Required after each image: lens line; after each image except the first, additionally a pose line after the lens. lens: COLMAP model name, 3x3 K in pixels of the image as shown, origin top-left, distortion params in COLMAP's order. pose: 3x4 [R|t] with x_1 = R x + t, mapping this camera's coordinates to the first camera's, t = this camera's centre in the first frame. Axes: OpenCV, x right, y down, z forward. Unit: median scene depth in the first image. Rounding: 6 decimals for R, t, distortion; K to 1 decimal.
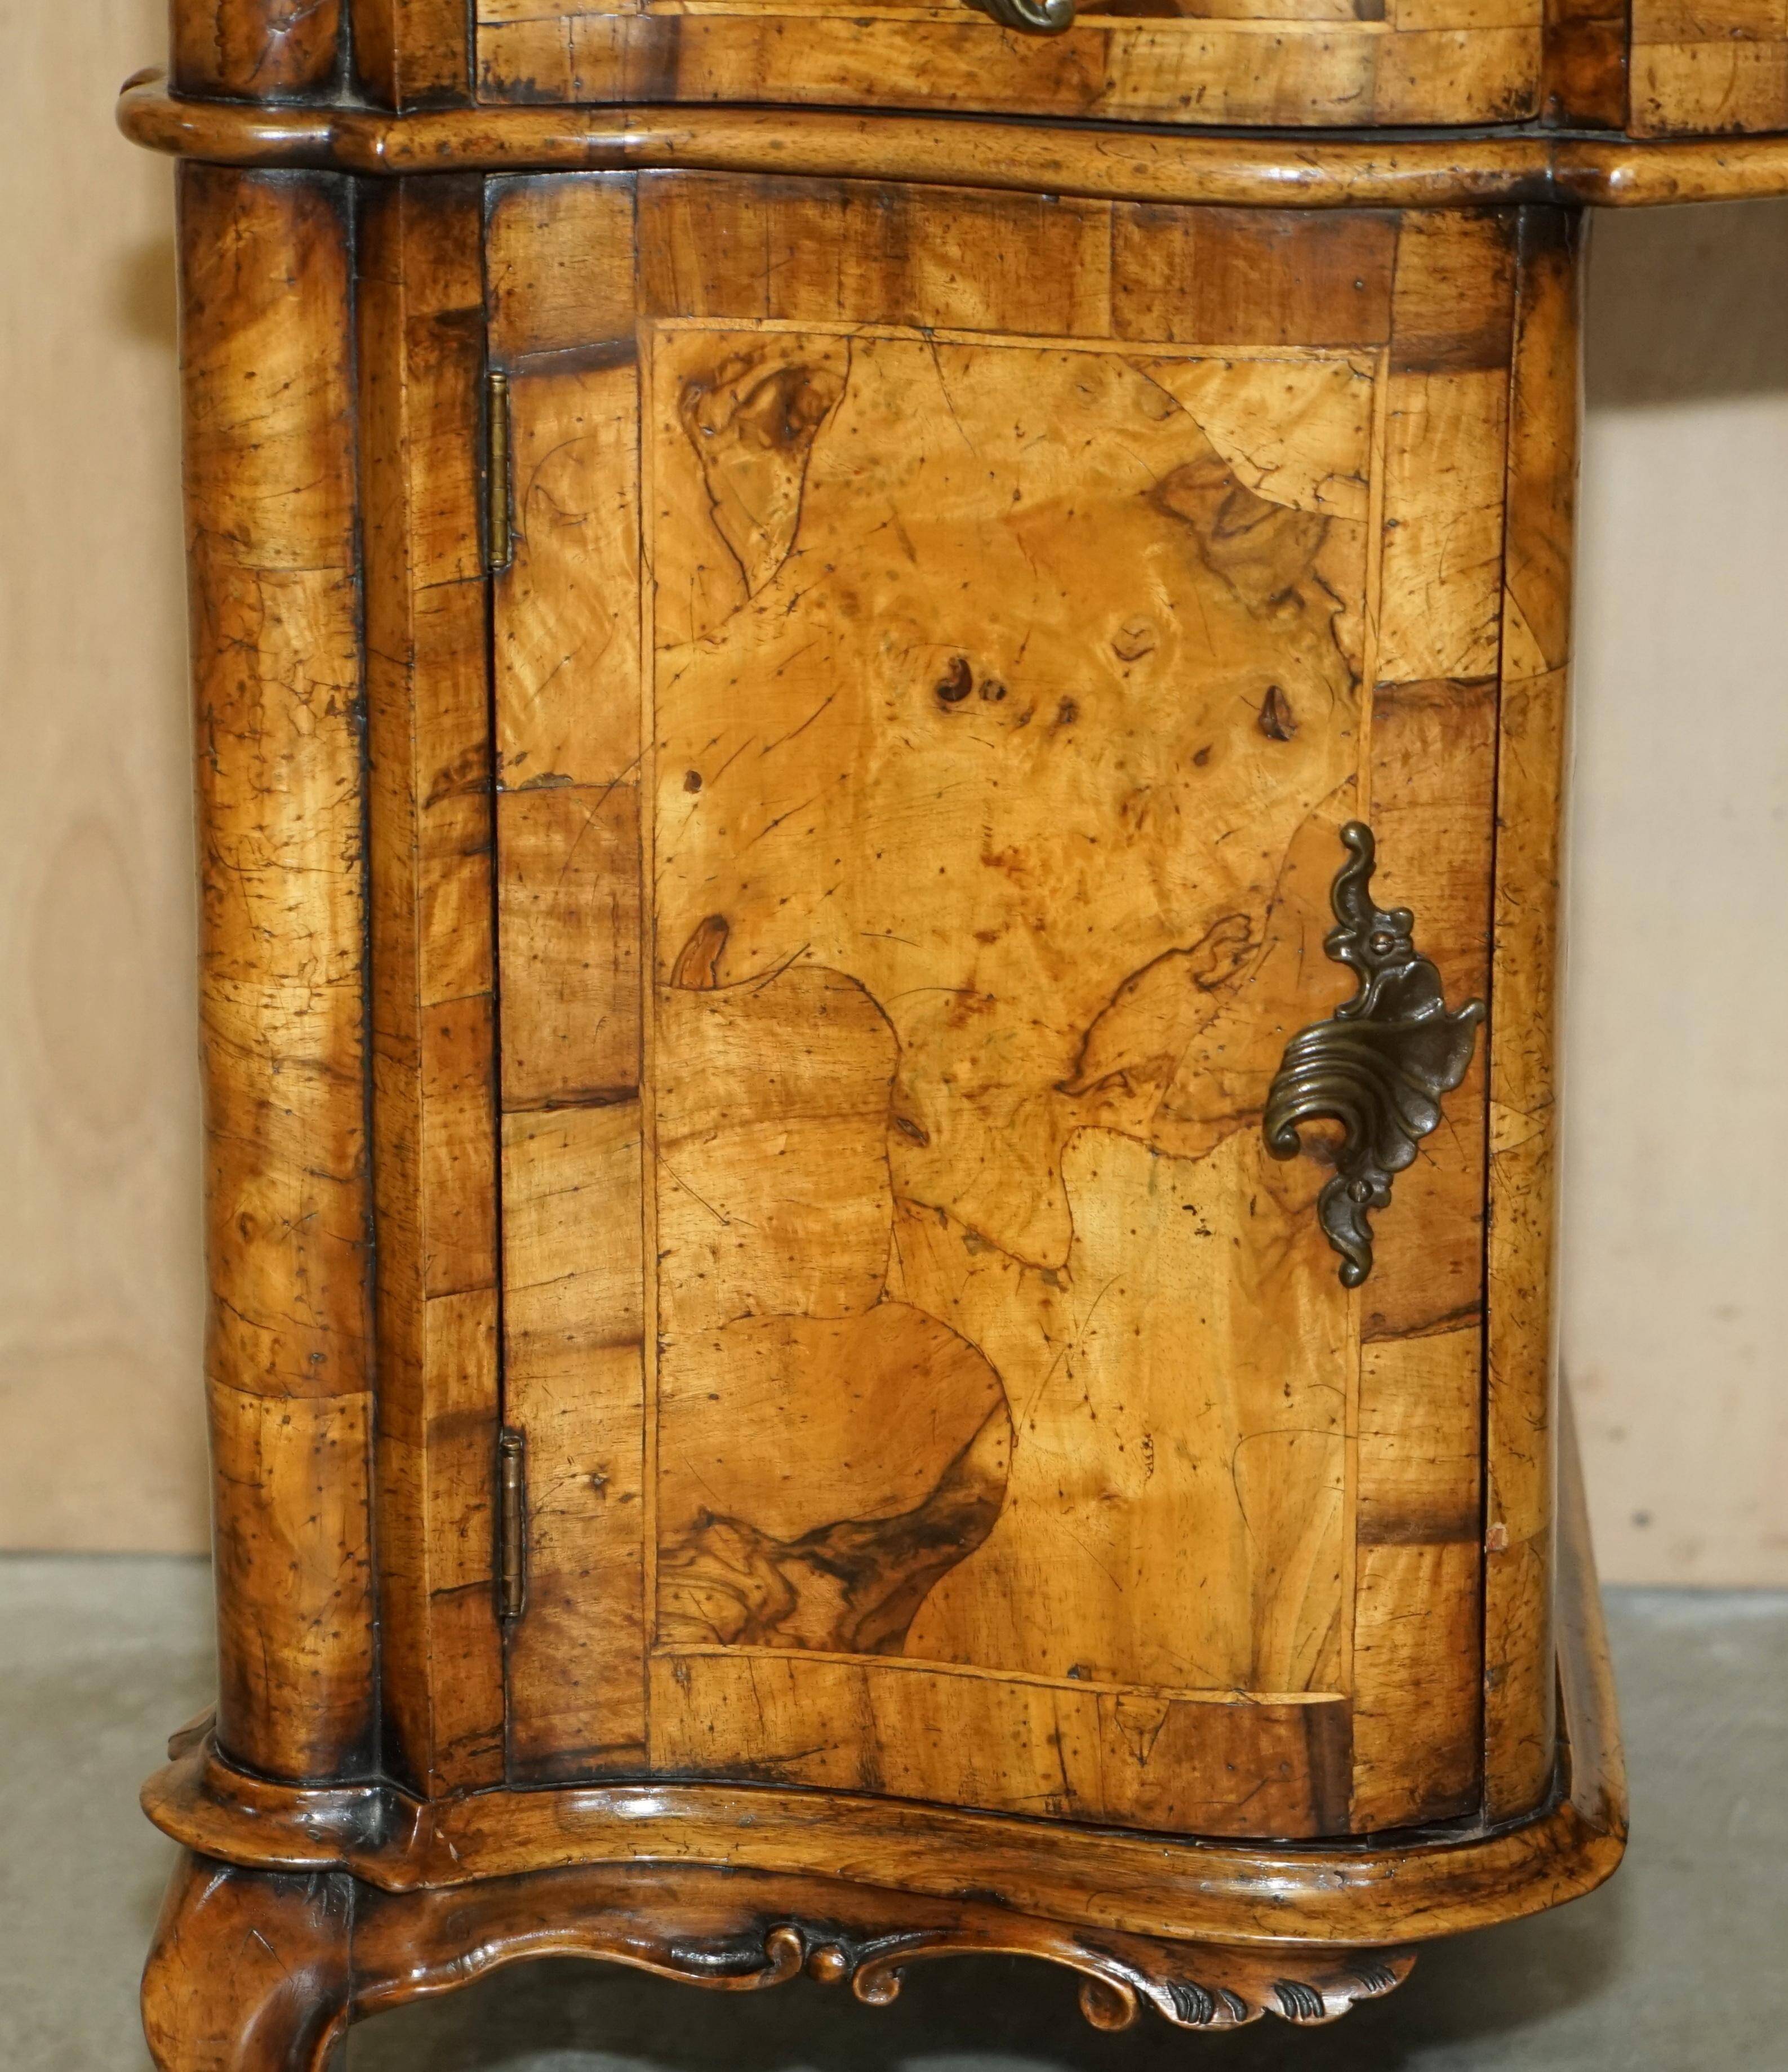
lens RADIAL K [[6928.5, 0, 914.6], [0, 6928.5, 1036.4], [0, 0, 1]] dist [-0.042665, 0.000000]
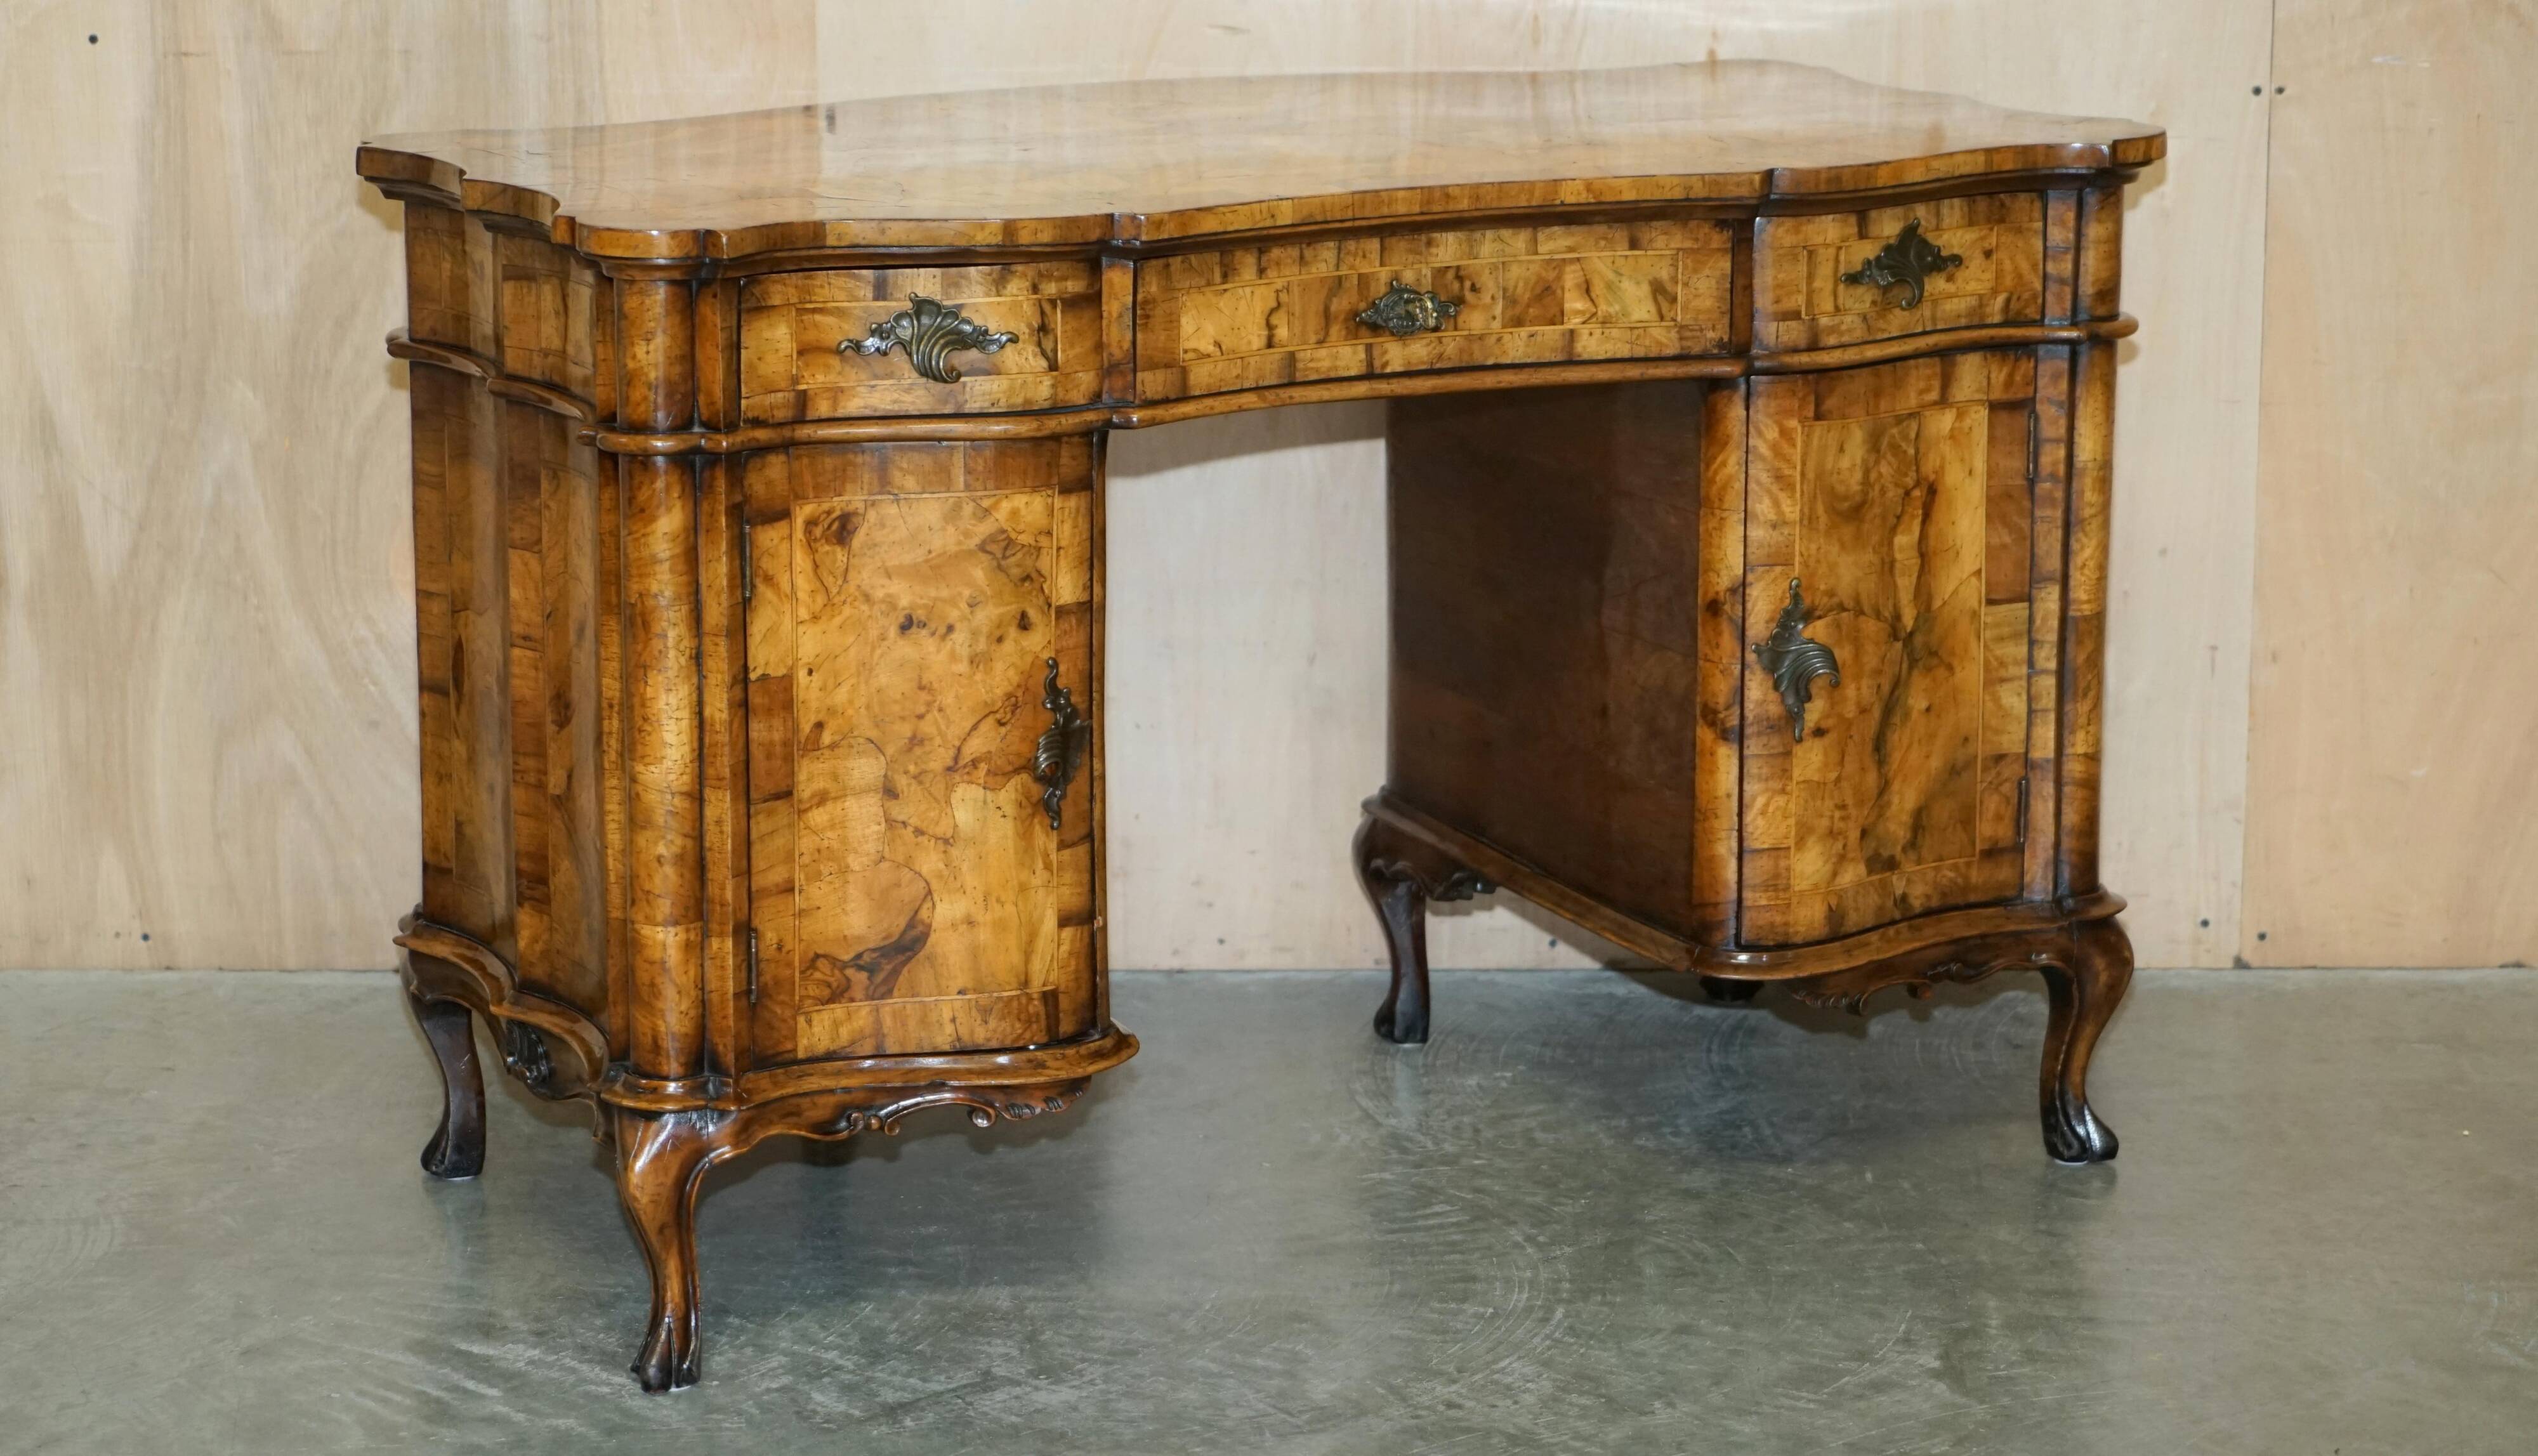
lens RADIAL K [[5595.0, 0, 1268.2], [0, 5595.0, 751.9], [0, 0, 1]] dist [-0.085563, 0.000000]
pose [[0.879687, -0.106594, 0.463453, -0.890215], [0.147738, 0.987590, -0.053279, 0.136779], [-0.452023, 0.115338, 0.884518, -1.005417]]
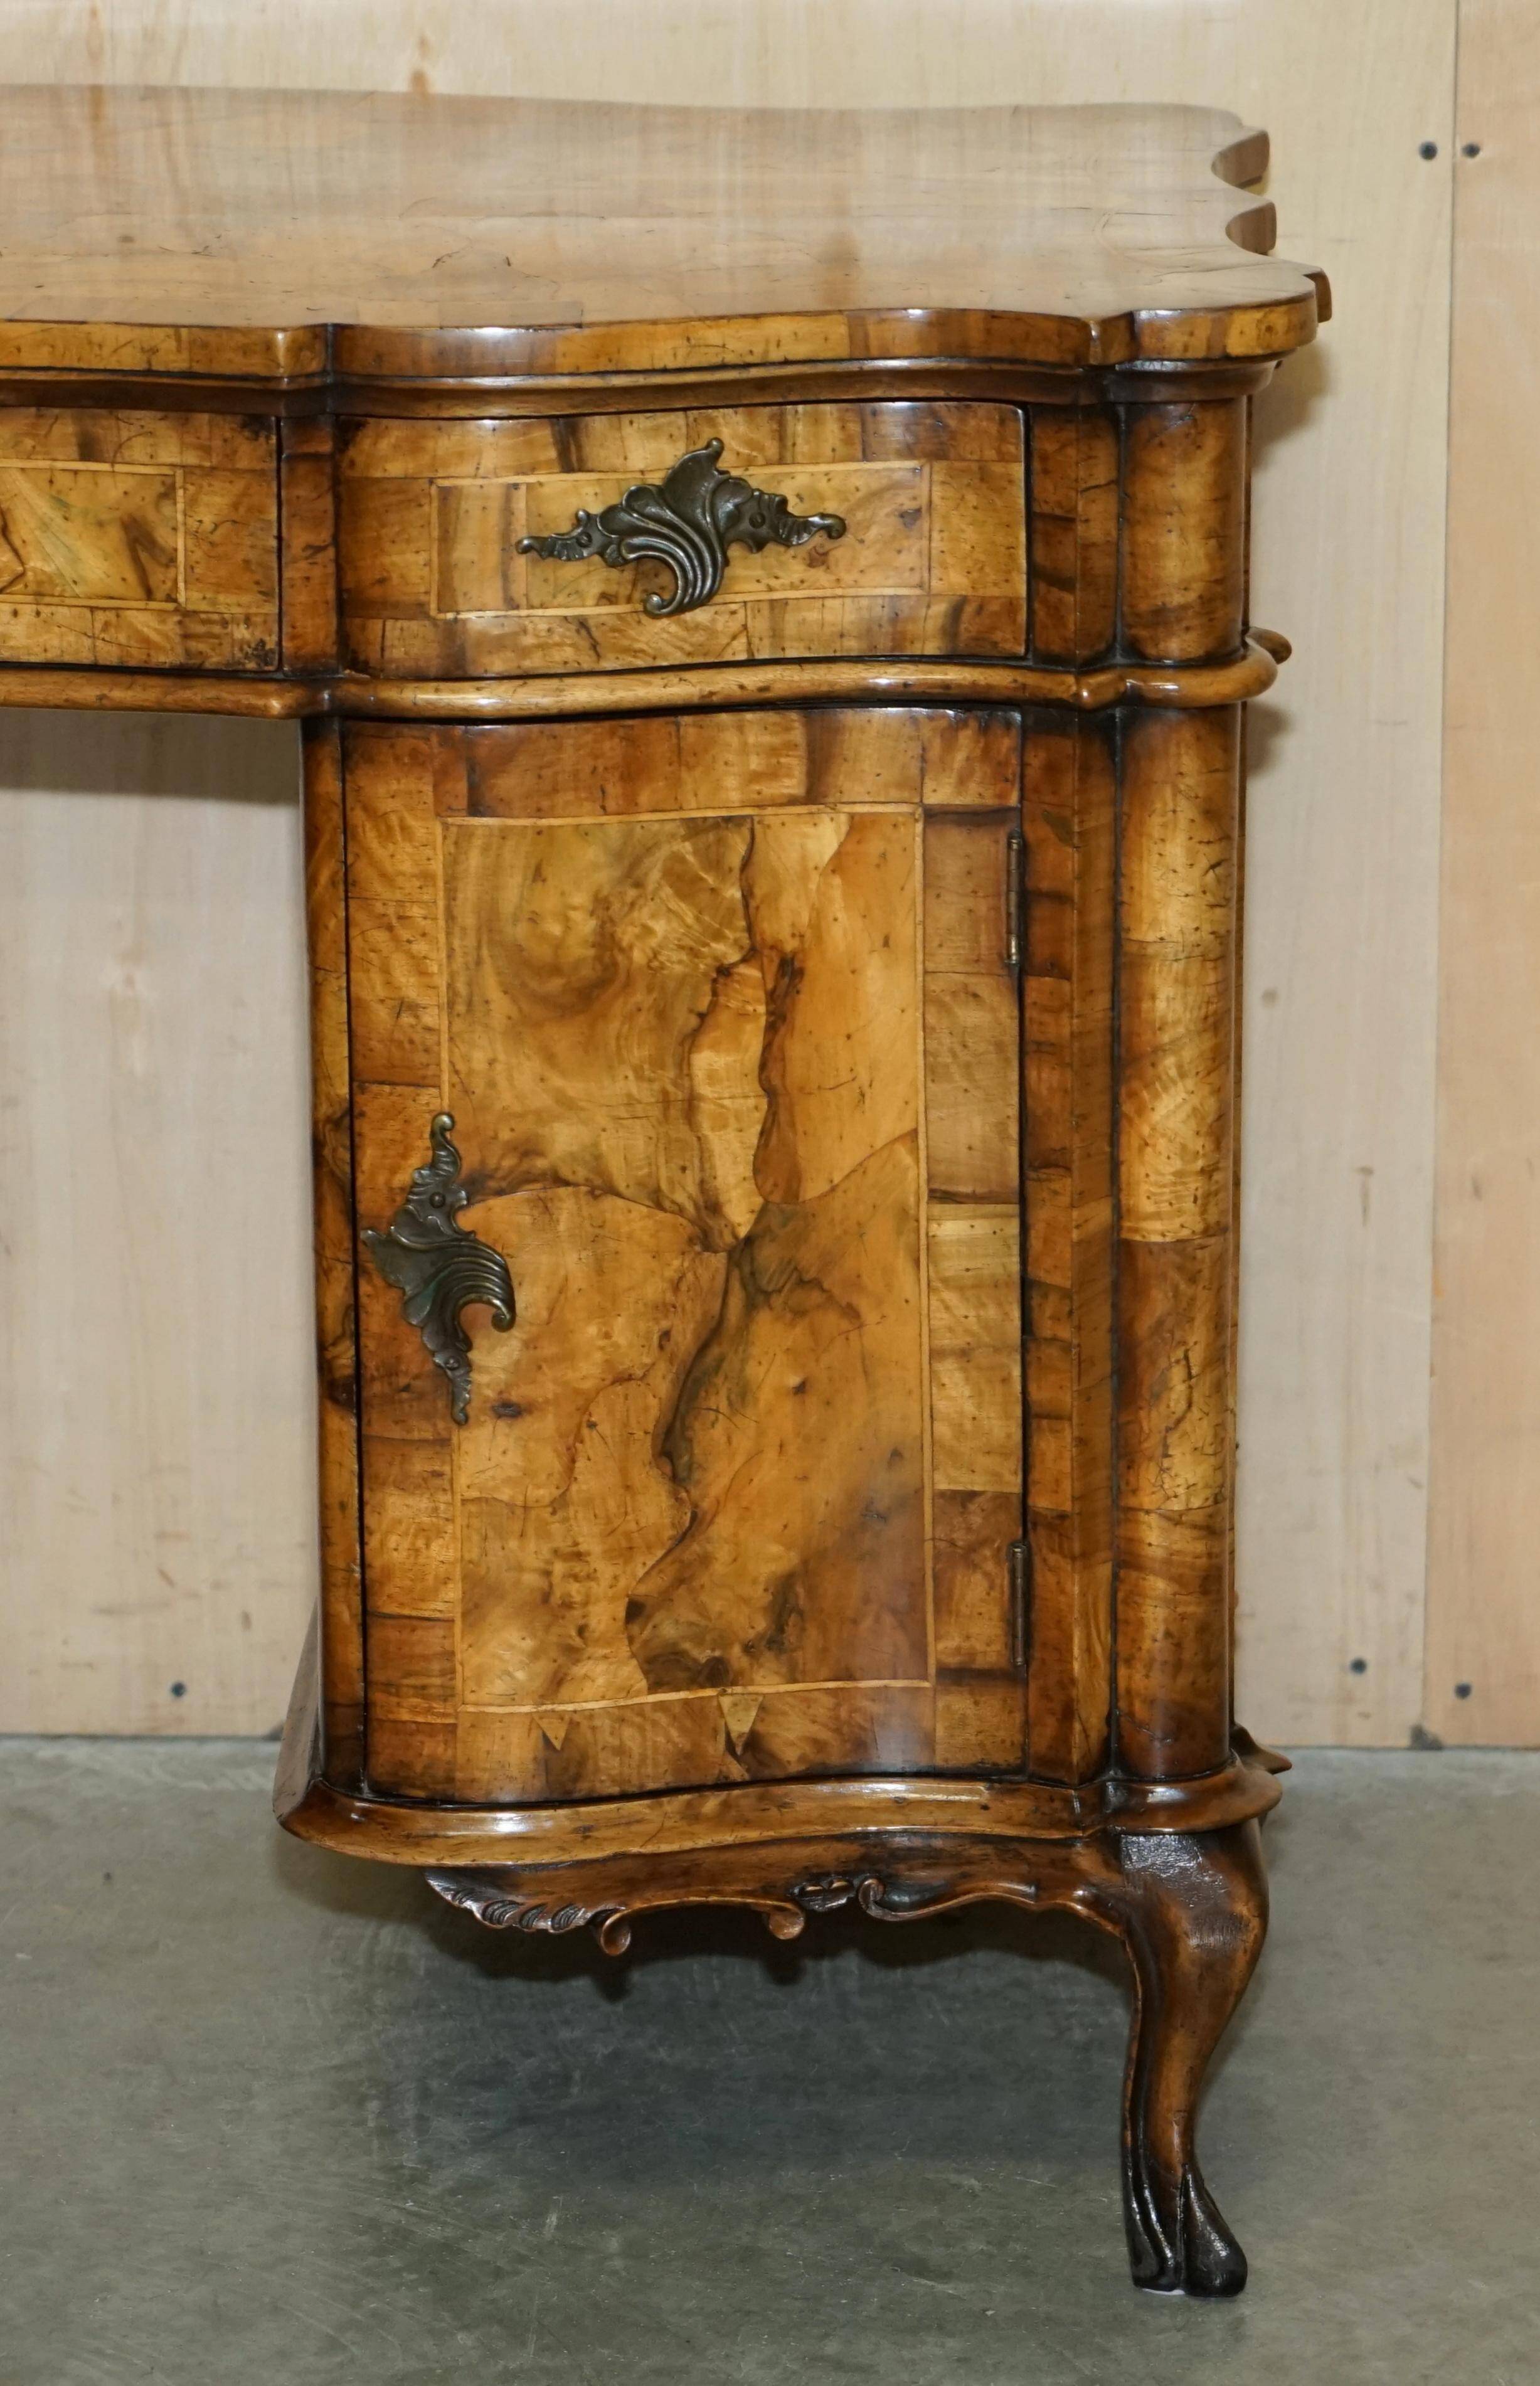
lens RADIAL K [[7652.0, 0, 766.1], [0, 7652.0, 1200.6], [0, 0, 1]] dist [-0.062722, 0.000000]
pose [[0.999528, -0.005845, 0.030170, 0.421758], [0.007284, 0.998830, -0.047798, 0.071693], [-0.029855, 0.047995, 0.998401, -0.704520]]
